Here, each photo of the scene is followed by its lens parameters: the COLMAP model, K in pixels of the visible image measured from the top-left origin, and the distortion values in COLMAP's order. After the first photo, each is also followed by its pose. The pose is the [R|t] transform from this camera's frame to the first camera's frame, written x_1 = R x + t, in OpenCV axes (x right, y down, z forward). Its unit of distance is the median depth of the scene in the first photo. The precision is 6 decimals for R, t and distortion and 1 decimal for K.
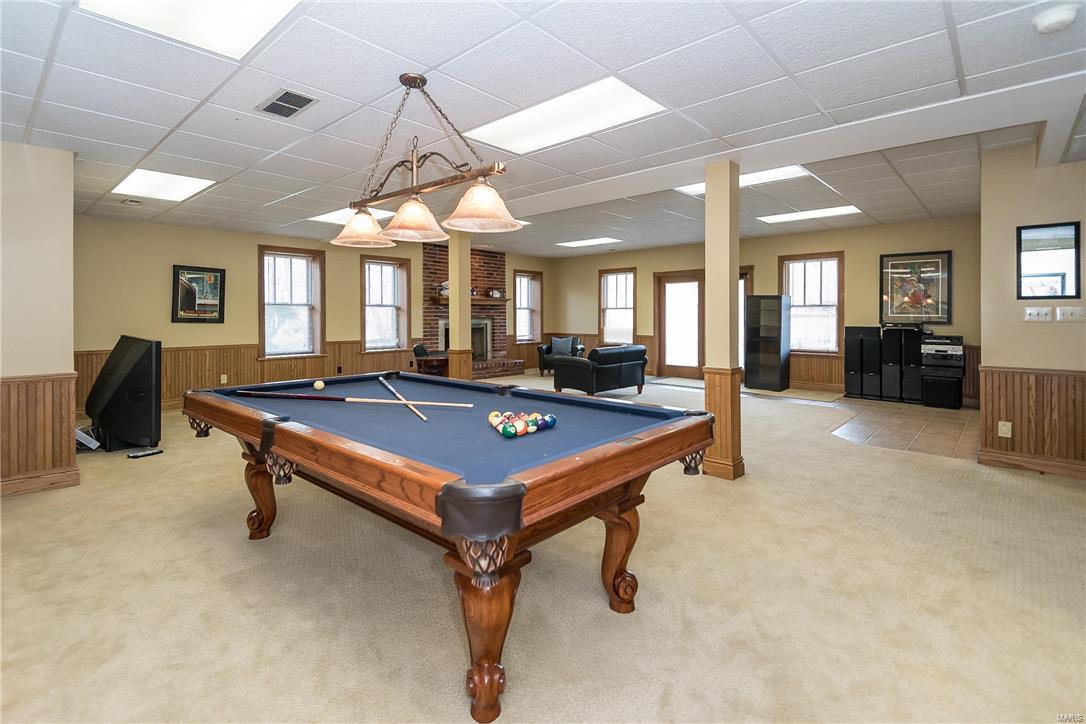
lens RADIAL K [[511.7, 0, 550.4], [0, 511.7, 319.0], [0, 0, 1]] dist [0.013290, -0.004814]
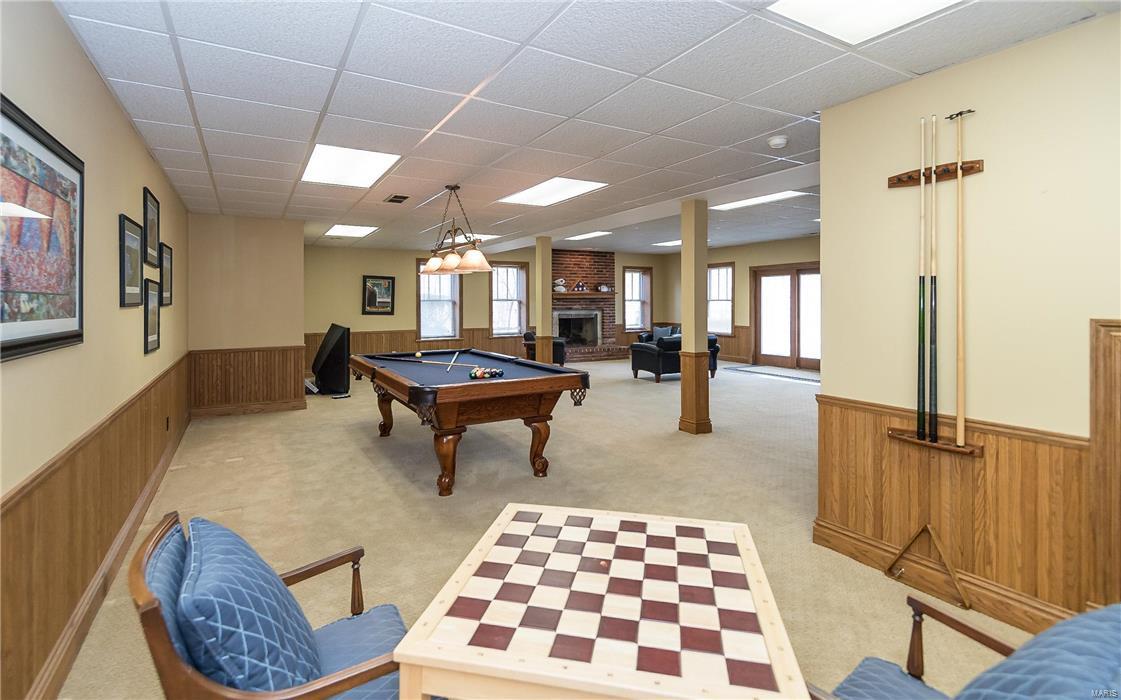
lens RADIAL K [[522.3, 0, 562.4], [0, 522.3, 302.8], [0, 0, 1]] dist [0.034575, 0.000241]
pose [[0.954346, -0.003879, -0.298678, 0.206981], [0.002170, 0.999979, -0.006053, -0.013249], [0.298695, 0.005128, 0.954335, -0.206729]]
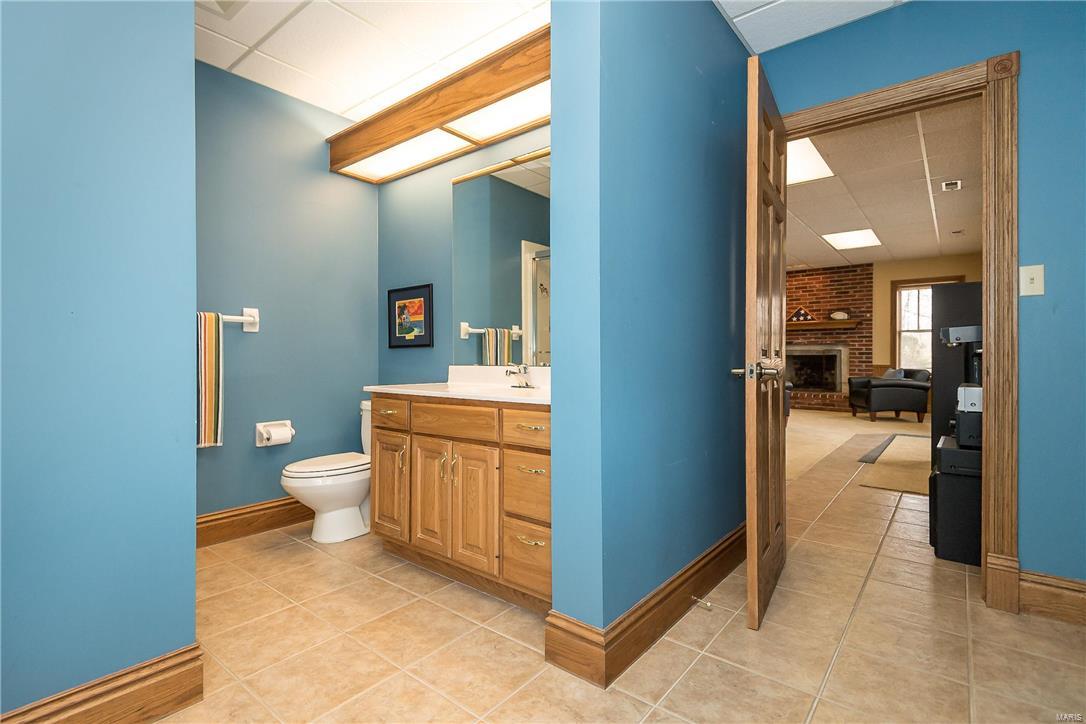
lens RADIAL K [[511.7, 0, 540.0], [0, 511.7, 361.8], [0, 0, 1]] dist [0.013290, -0.004814]
pose [[0.036326, 0.005327, -0.999326, 0.980755], [-0.007099, 0.999962, 0.005073, 0.037171], [0.999315, 0.006910, 0.036362, 0.615116]]
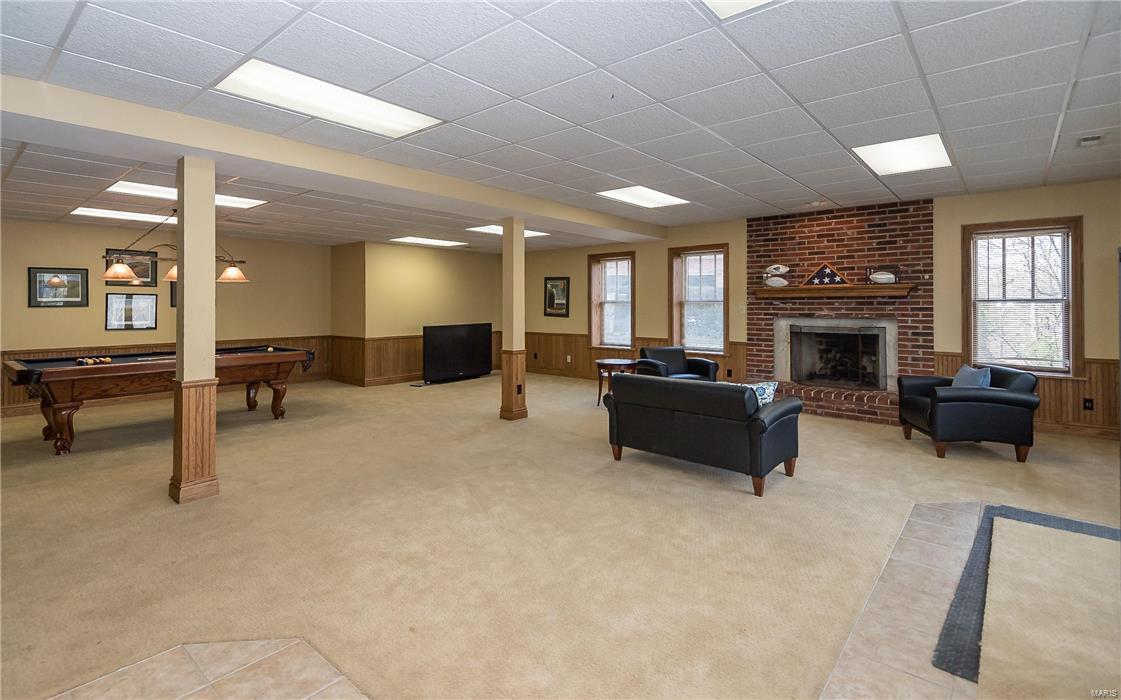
lens RADIAL K [[528.0, 0, 551.2], [0, 528.0, 301.6], [0, 0, 1]] dist [0.001885, -0.000436]
pose [[0.002546, -0.005144, -0.999984, 0.645797], [-0.004924, 0.999975, -0.005156, -0.022033], [0.999985, 0.004937, 0.002521, 0.827445]]
